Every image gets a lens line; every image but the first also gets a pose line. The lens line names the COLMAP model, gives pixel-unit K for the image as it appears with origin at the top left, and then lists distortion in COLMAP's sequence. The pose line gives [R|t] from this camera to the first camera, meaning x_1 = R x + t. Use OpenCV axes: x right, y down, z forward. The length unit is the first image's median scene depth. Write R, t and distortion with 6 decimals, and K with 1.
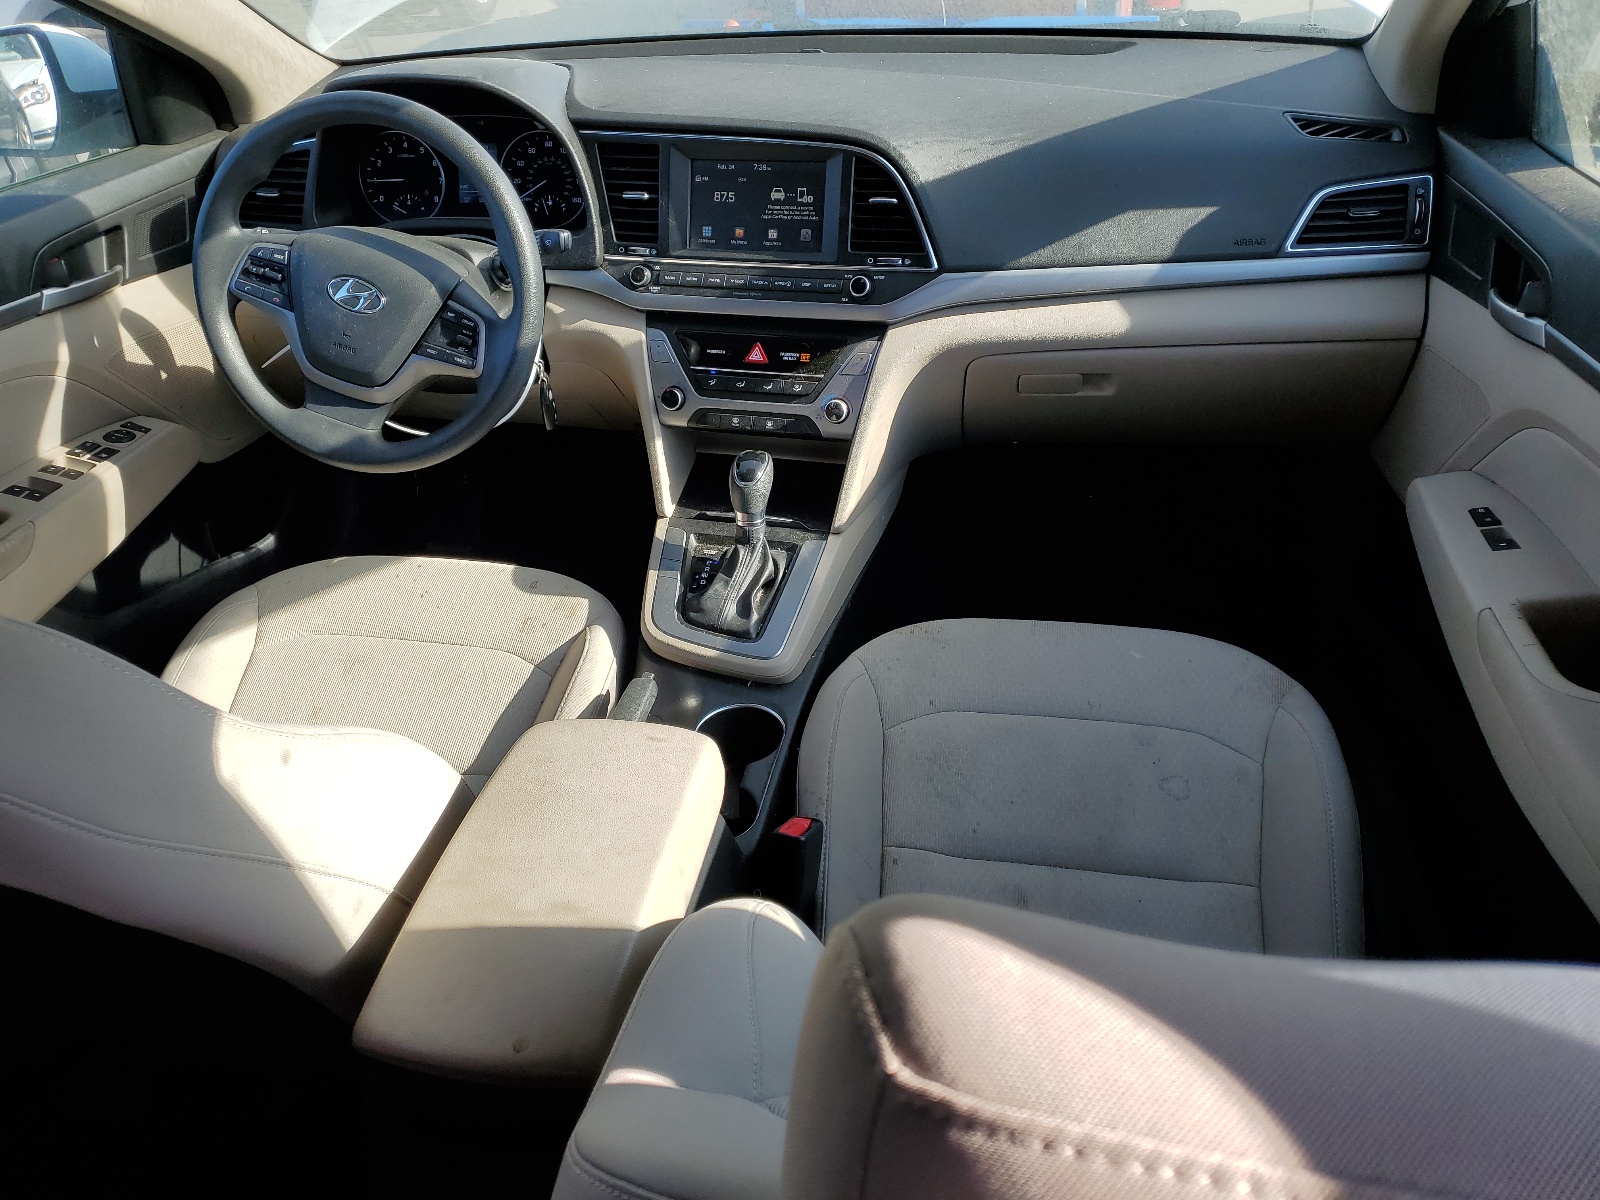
lens RADIAL K [[1215.1, 0, 800.1], [0, 1215.1, 599.6], [0, 0, 1]] dist [-0.004310, -0.000710]
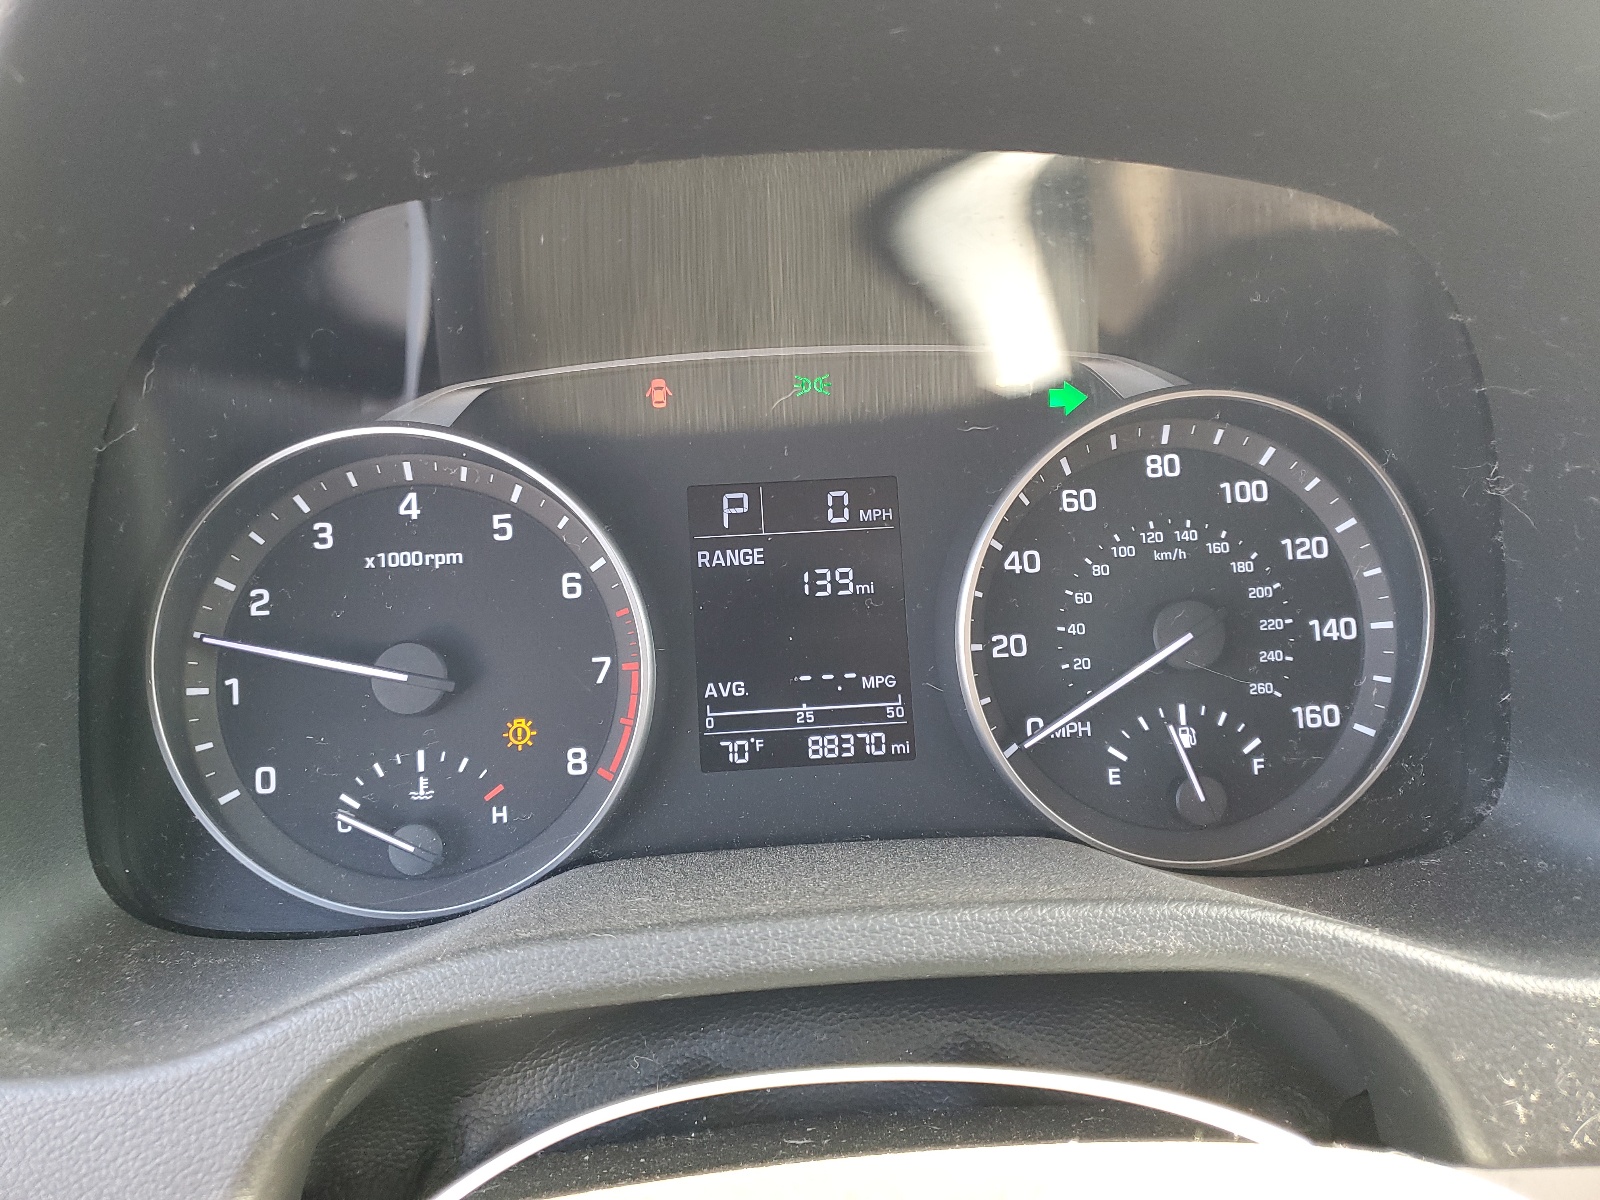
lens RADIAL K [[1215.1, 0, 799.6], [0, 1215.1, 600.2], [0, 0, 1]] dist [-0.004310, -0.000710]
pose [[0.974029, -0.053709, 0.219961, -0.307511], [0.127382, 0.933126, -0.336228, -0.286078], [-0.187193, 0.355515, 0.915733, 0.812640]]
